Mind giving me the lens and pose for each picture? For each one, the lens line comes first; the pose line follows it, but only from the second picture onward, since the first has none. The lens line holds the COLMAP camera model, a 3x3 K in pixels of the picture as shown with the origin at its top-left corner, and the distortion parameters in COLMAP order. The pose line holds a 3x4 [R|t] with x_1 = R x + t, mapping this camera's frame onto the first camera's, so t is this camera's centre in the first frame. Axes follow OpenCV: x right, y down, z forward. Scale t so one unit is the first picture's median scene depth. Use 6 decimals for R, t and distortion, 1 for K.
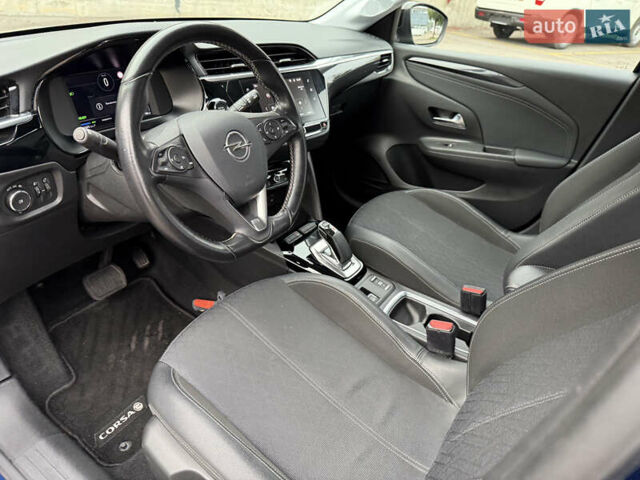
lens RADIAL K [[447.6, 0, 320.9], [0, 447.6, 236.3], [0, 0, 1]] dist [0.002870, -0.017127]
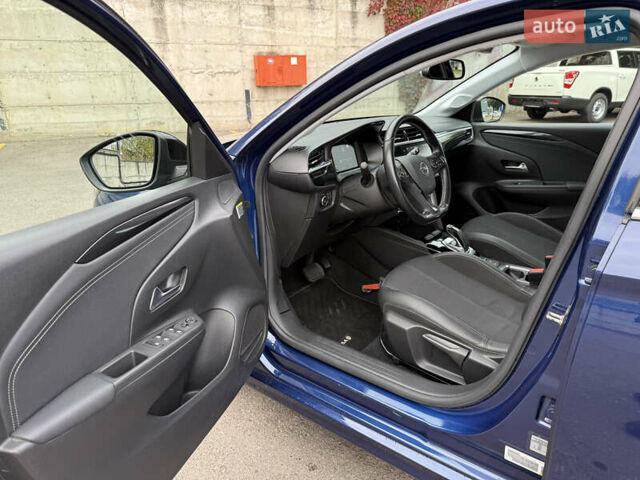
lens RADIAL K [[447.6, 0, 310.7], [0, 447.6, 236.0], [0, 0, 1]] dist [0.002870, -0.017127]
pose [[0.991734, -0.061092, -0.112834, -0.237736], [0.037324, 0.978704, -0.201854, 0.239811], [0.122763, 0.195974, 0.972894, -0.487392]]
